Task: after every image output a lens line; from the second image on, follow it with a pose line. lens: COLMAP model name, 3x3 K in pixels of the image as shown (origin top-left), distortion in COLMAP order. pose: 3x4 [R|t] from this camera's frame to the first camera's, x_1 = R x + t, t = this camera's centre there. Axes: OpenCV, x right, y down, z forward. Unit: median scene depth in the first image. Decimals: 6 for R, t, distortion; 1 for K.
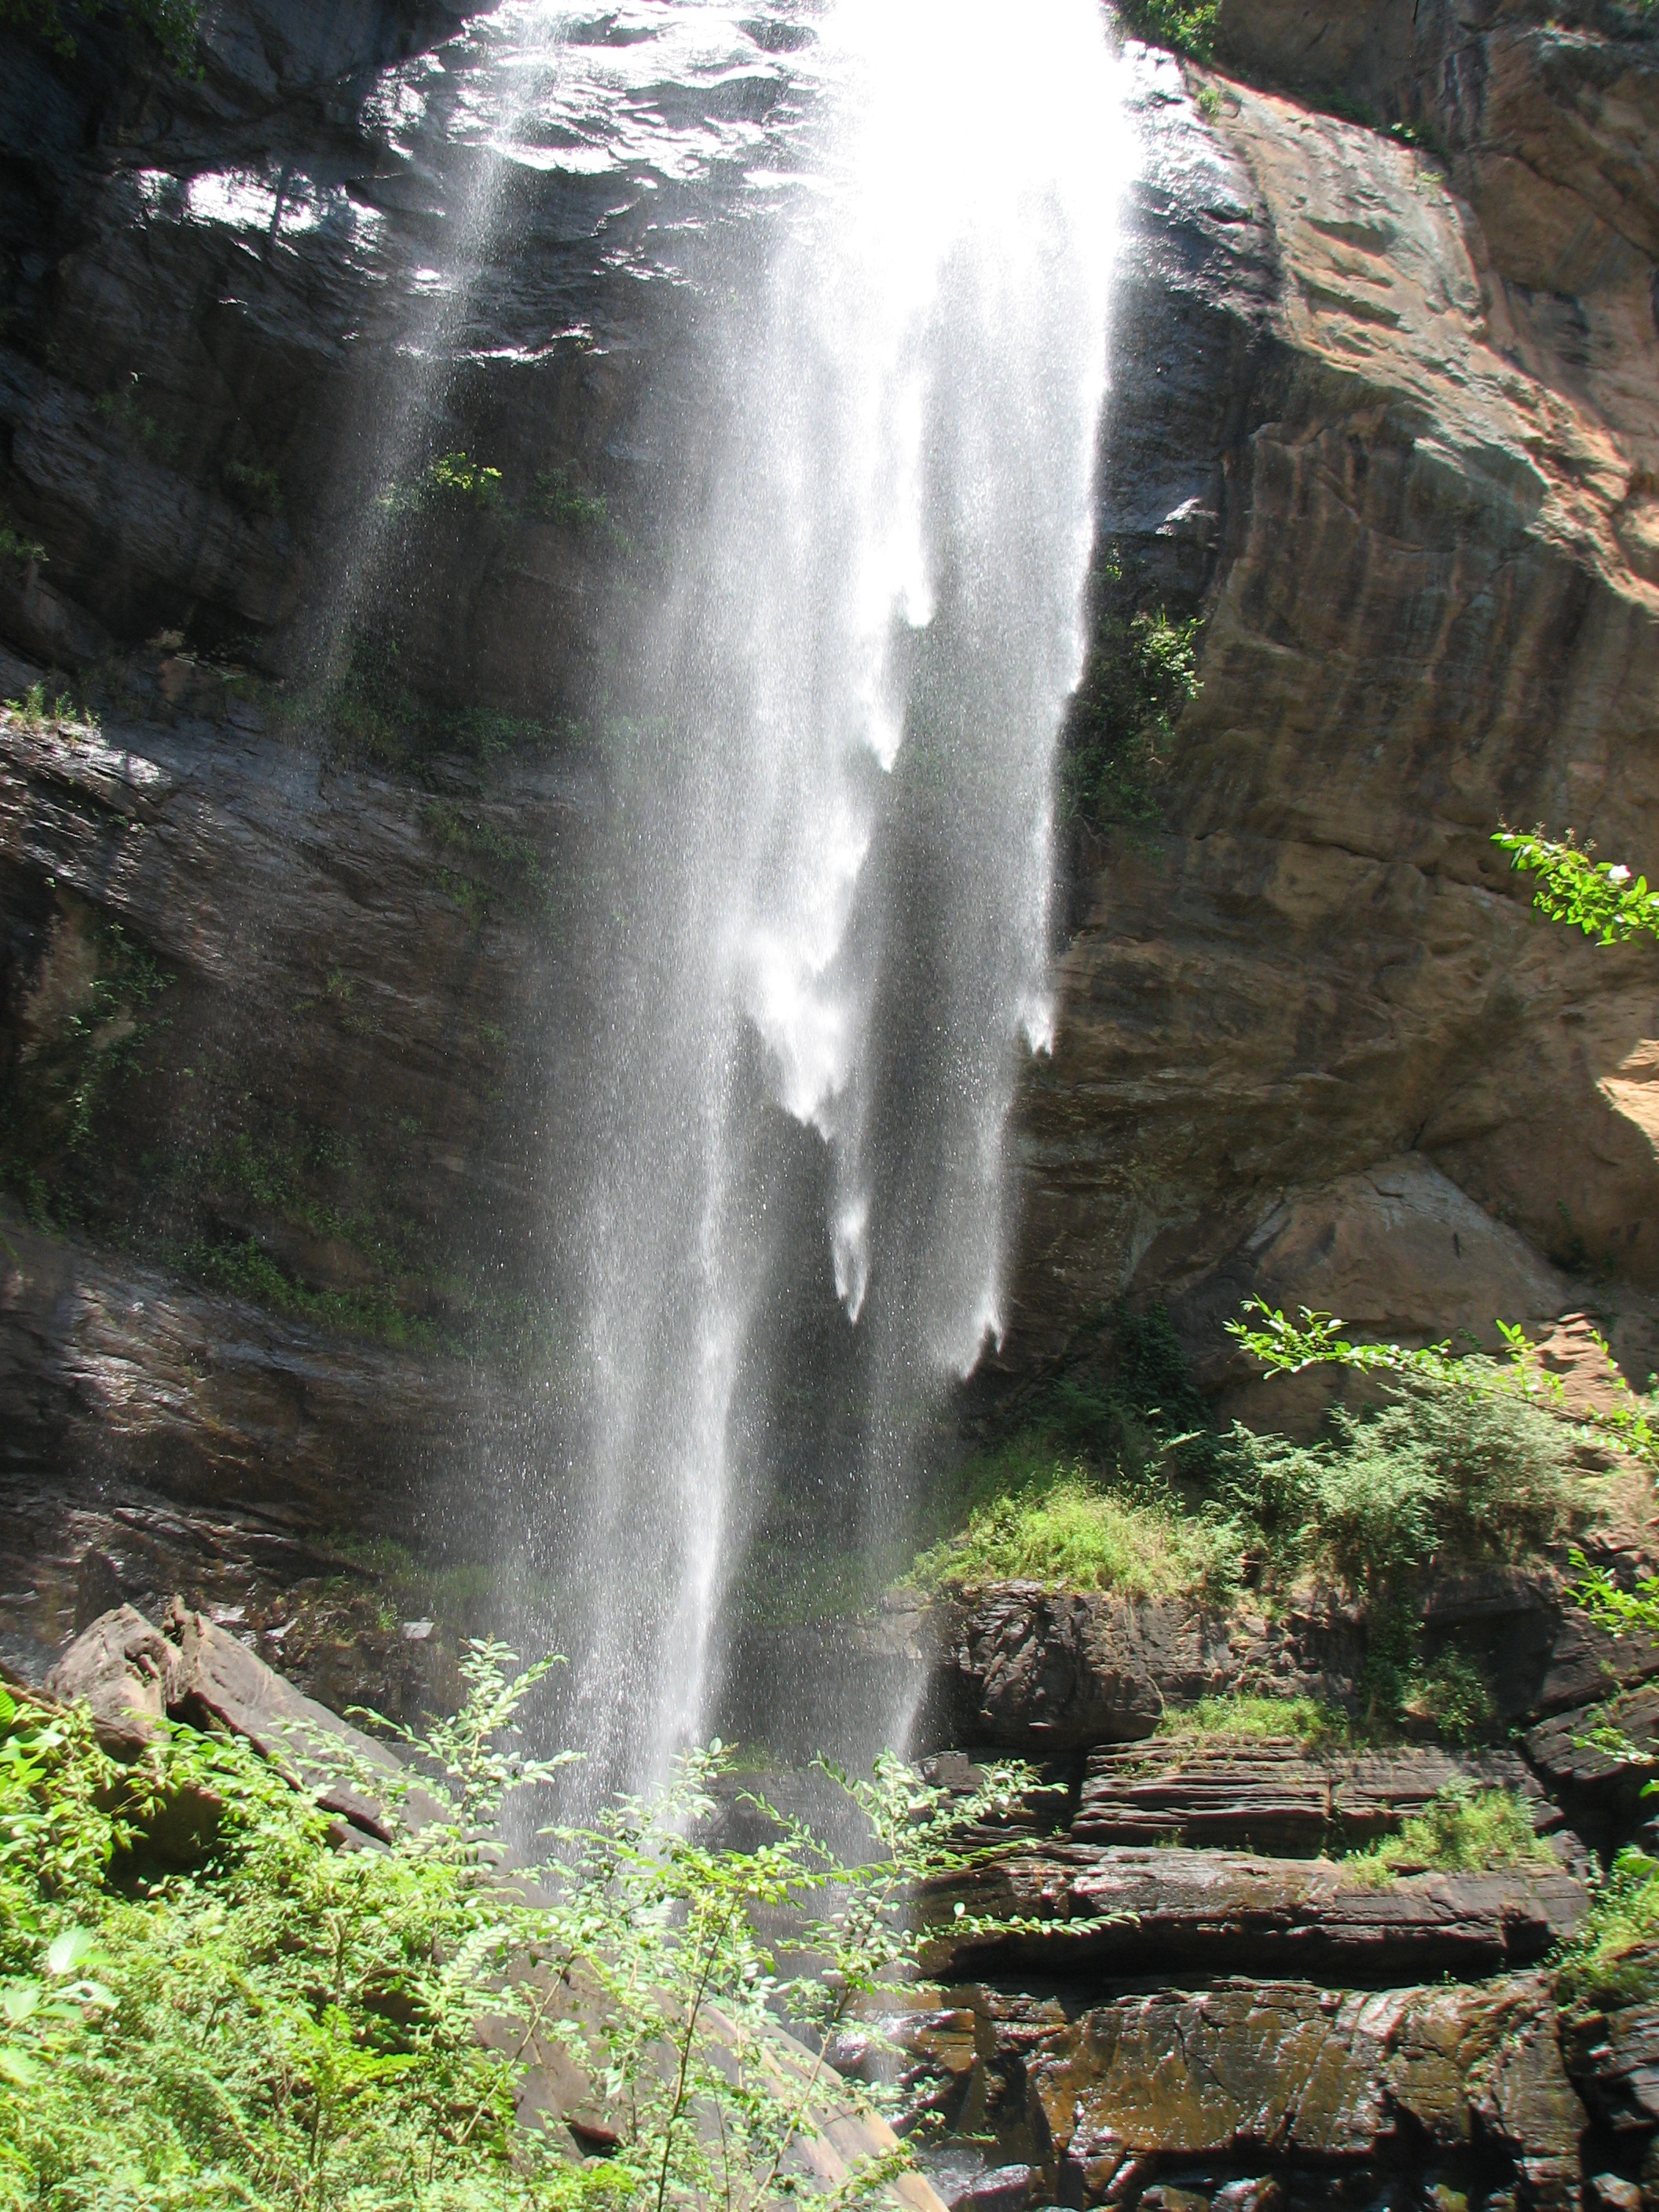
lens RADIAL K [[2357.9, 0, 831.7], [0, 2357.9, 1092.0], [0, 0, 1]] dist [-0.113056, 0.000000]
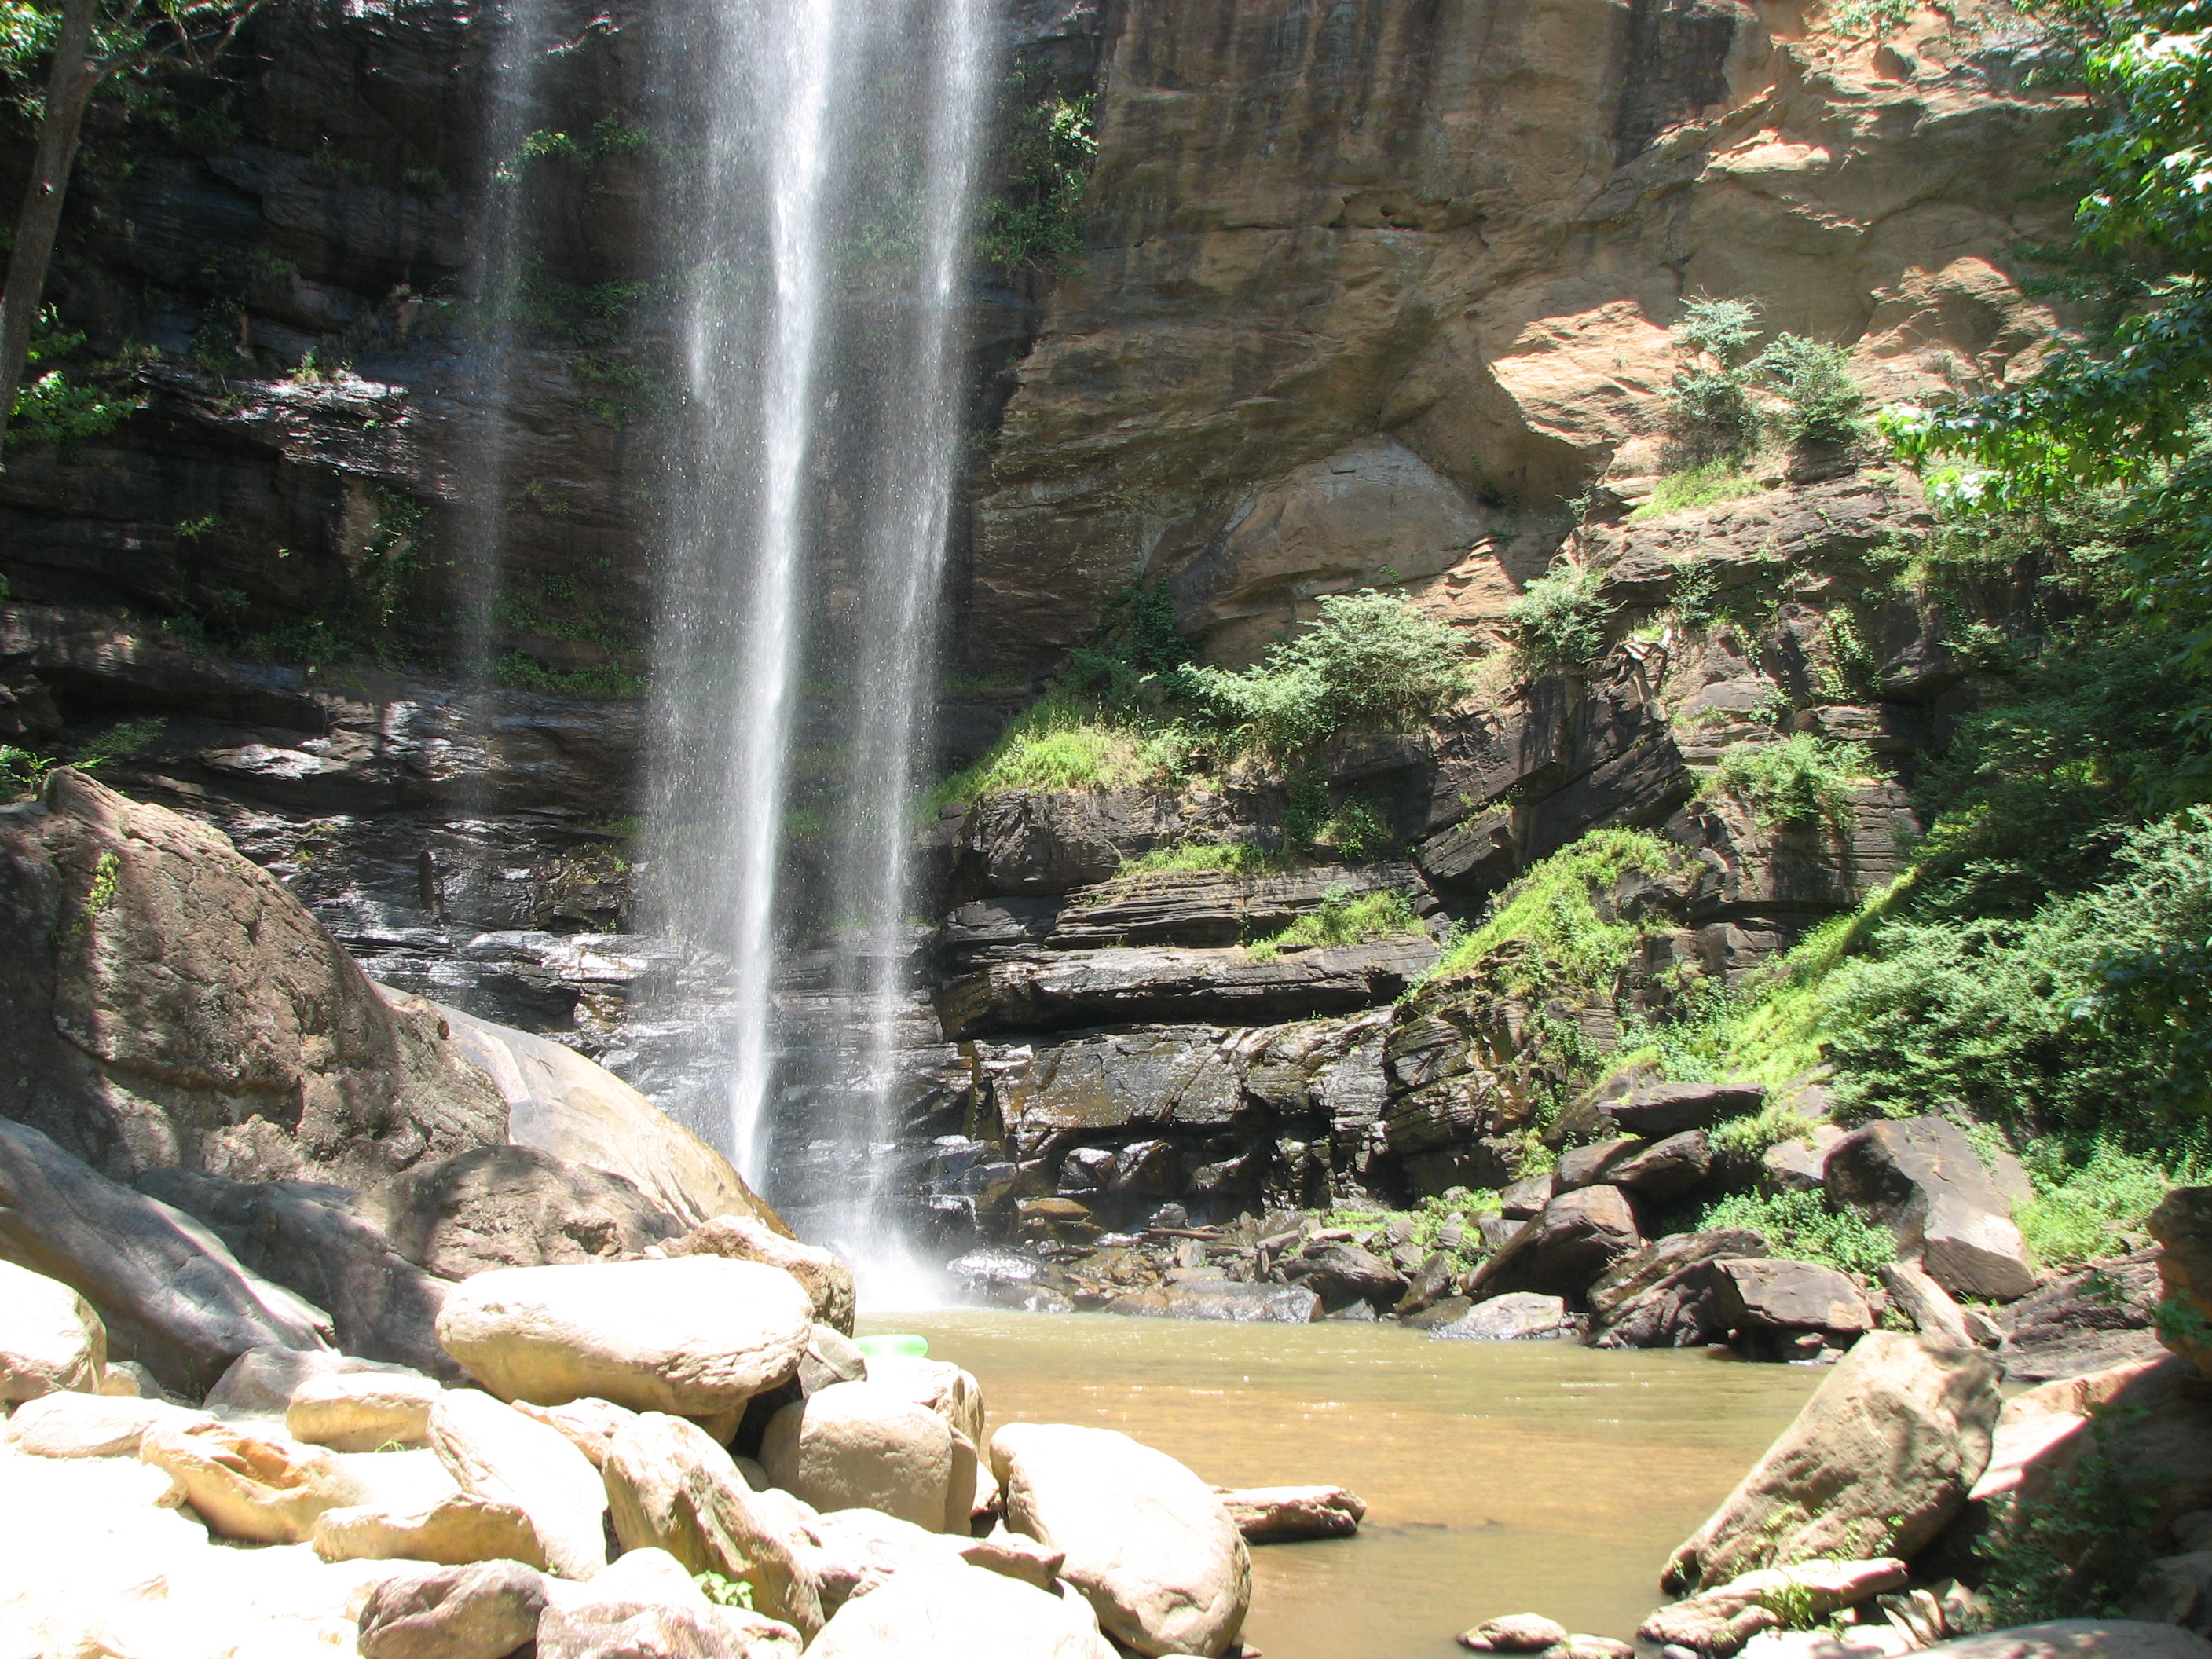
lens RADIAL K [[2357.9, 0, 1107.2], [0, 2357.9, 860.8], [0, 0, 1]] dist [-0.113056, 0.000000]
pose [[0.945218, -0.113815, -0.305957, 0.572606], [0.184202, 0.959742, 0.212050, -0.061626], [0.269506, -0.256791, 0.928130, -0.414344]]
